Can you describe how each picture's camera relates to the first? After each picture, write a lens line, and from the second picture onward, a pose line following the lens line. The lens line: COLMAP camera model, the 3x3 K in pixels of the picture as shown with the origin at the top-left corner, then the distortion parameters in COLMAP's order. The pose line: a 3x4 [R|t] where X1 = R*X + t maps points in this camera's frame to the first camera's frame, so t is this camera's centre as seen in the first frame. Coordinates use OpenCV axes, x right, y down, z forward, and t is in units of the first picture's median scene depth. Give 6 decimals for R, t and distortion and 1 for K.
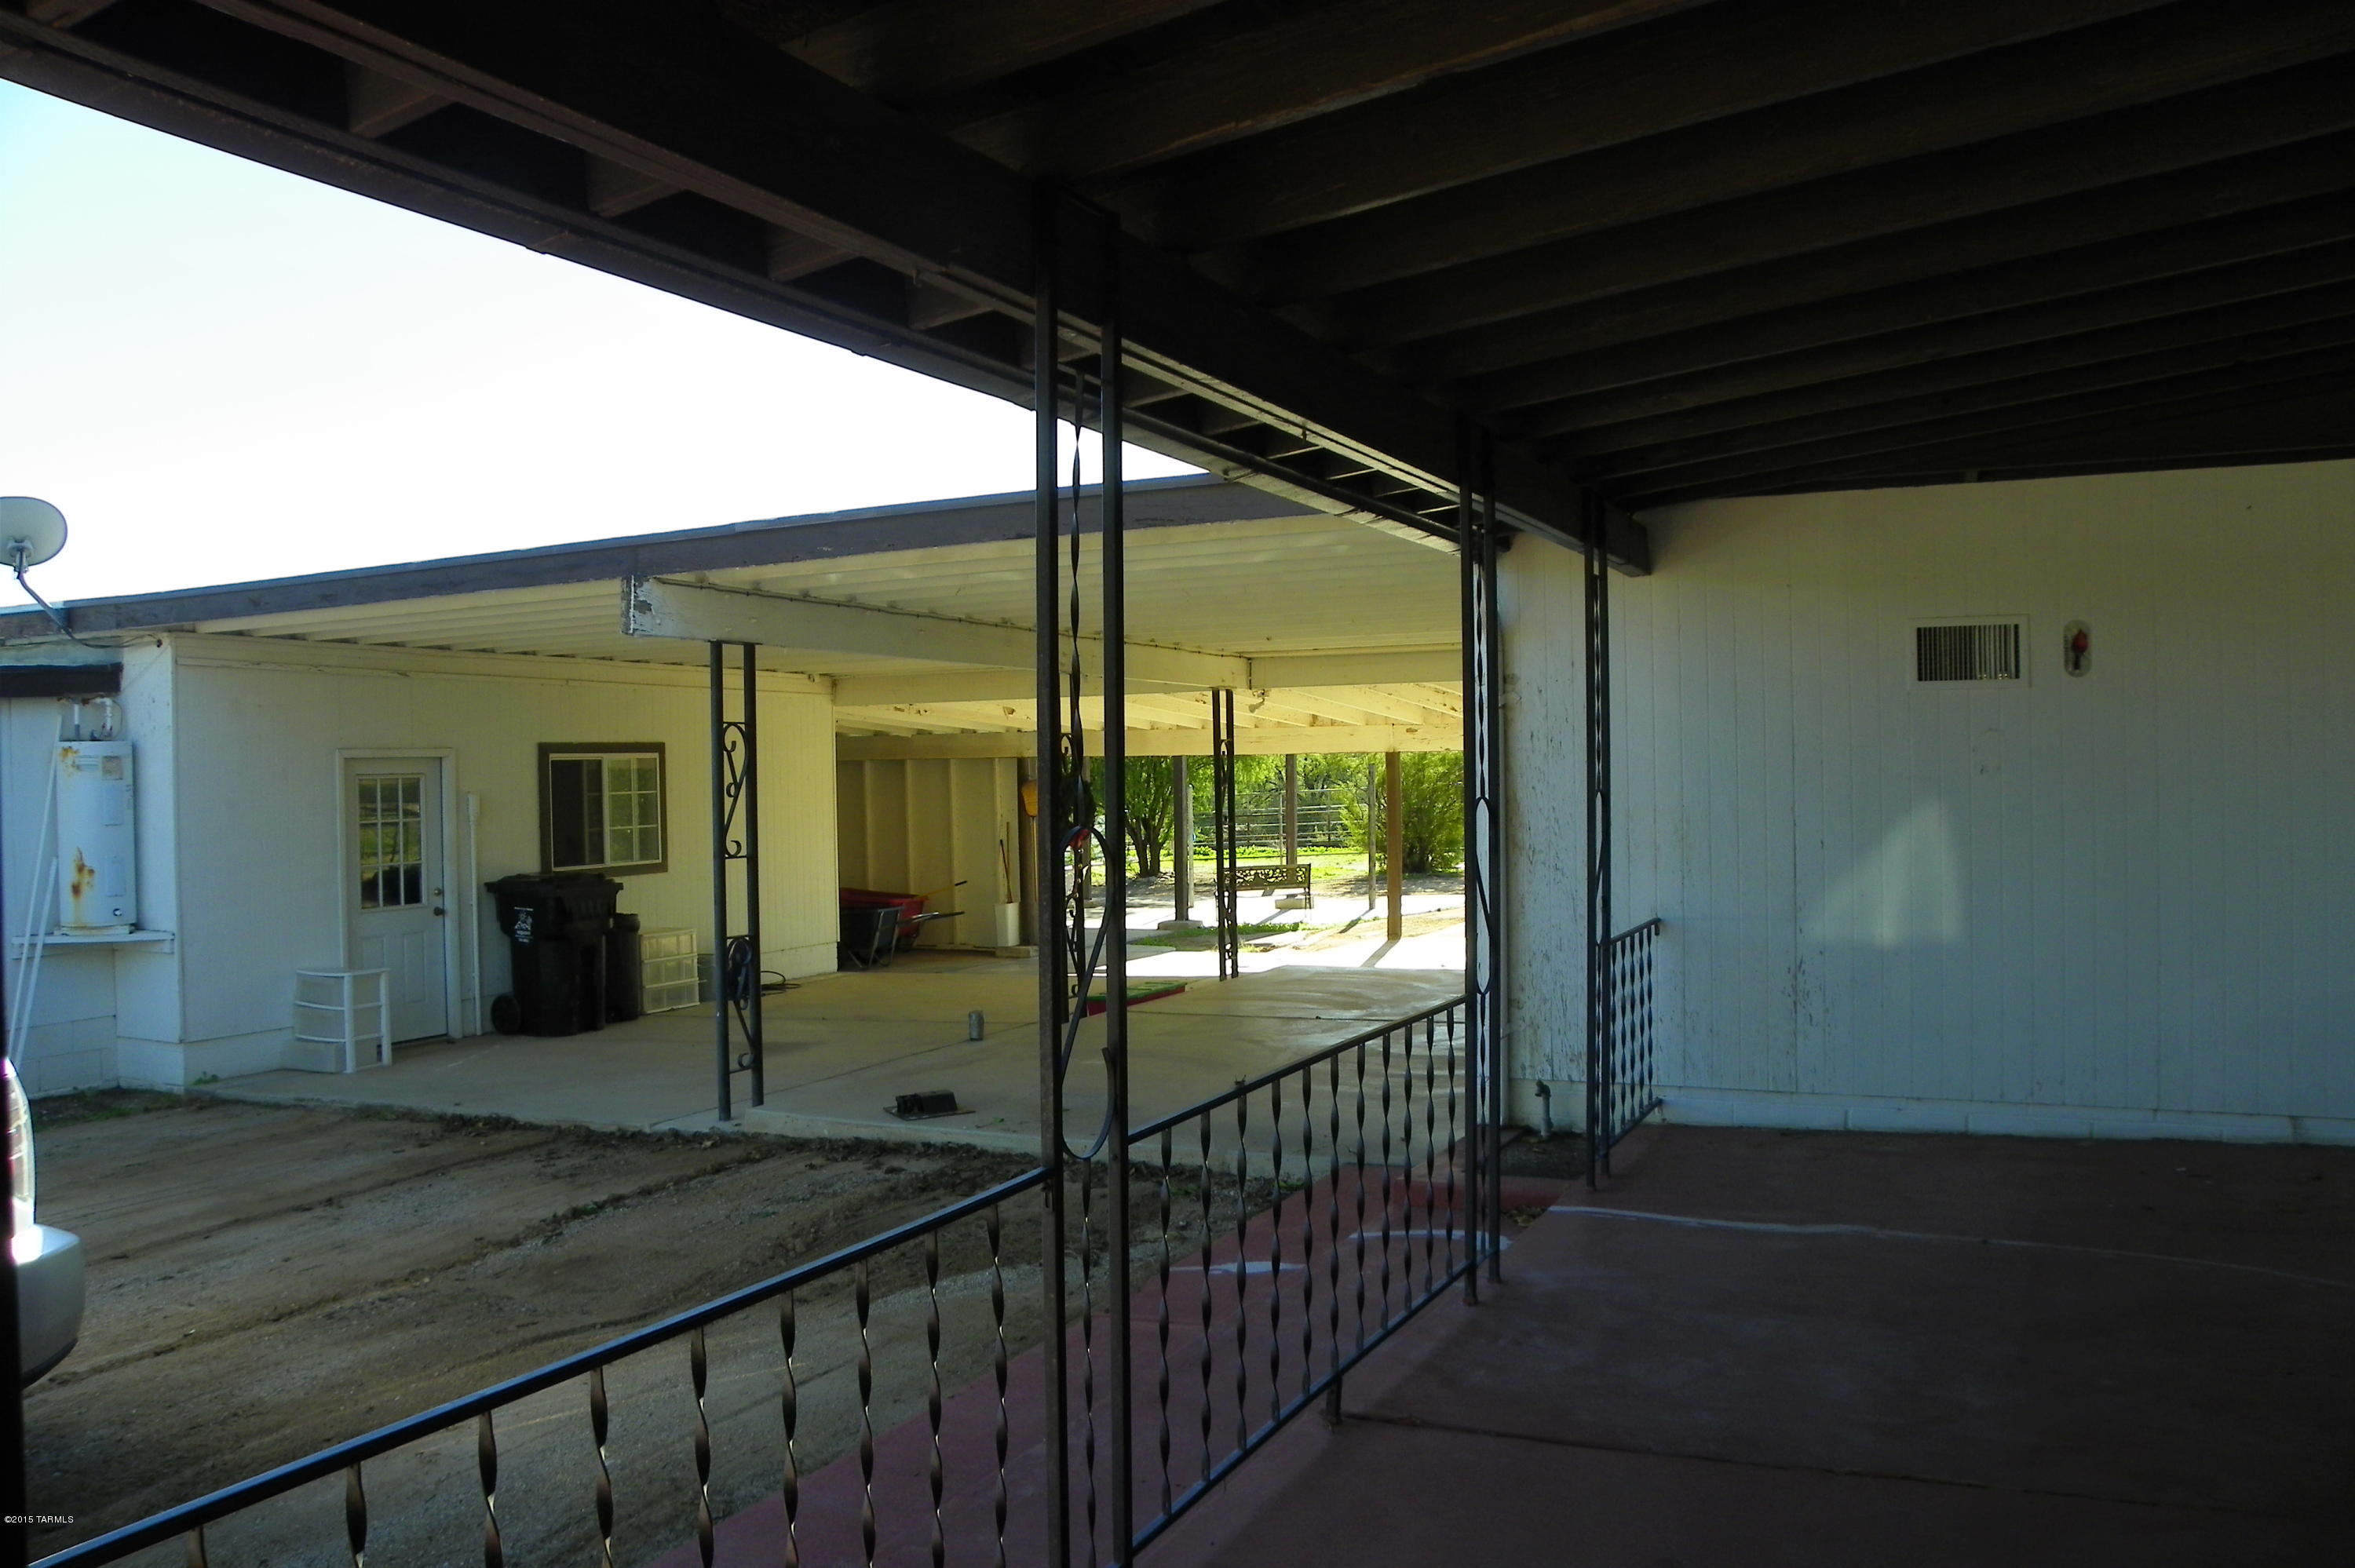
lens RADIAL K [[1872.9, 0, 1179.8], [0, 1872.9, 767.6], [0, 0, 1]] dist [-0.101537, 0.007426]
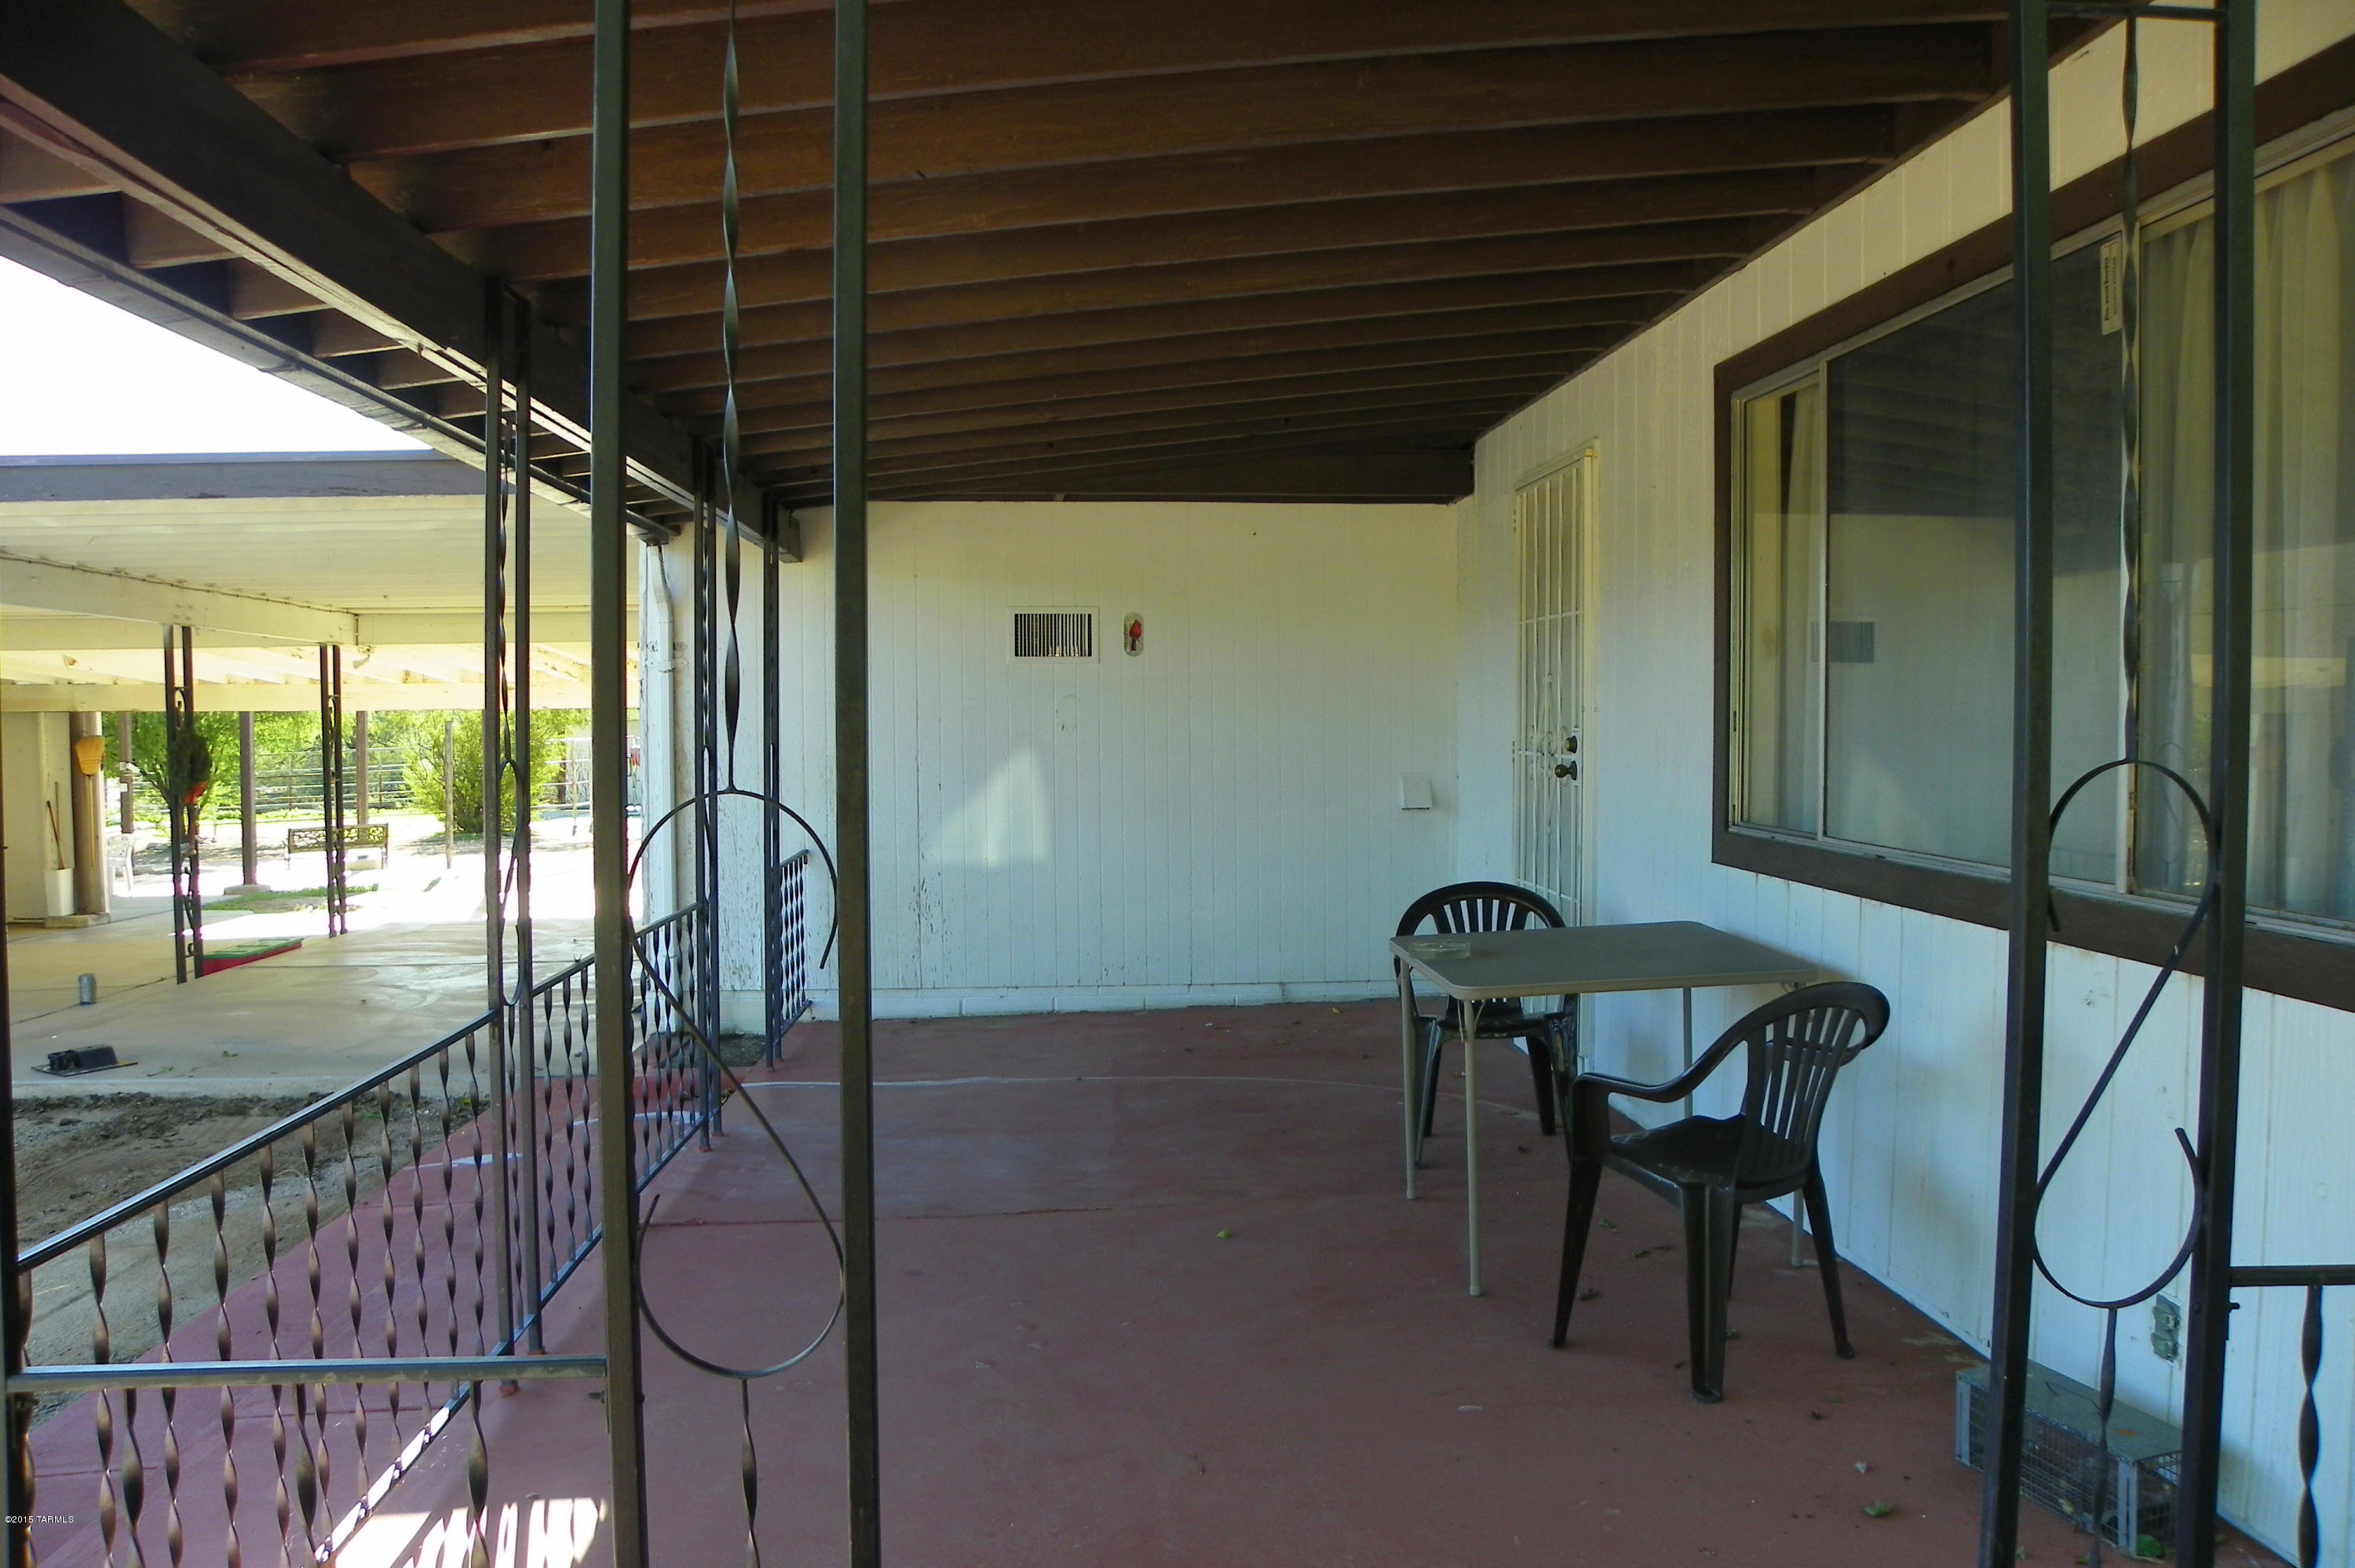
lens RADIAL K [[1795.7, 0, 1177.5], [0, 1795.7, 784.0], [0, 0, 1]] dist [0.064783, 0.002082]
pose [[0.878808, -0.013191, 0.476994, -0.087567], [-0.001948, 0.999510, 0.031230, 0.001806], [-0.477172, -0.028374, 0.878352, -0.133937]]
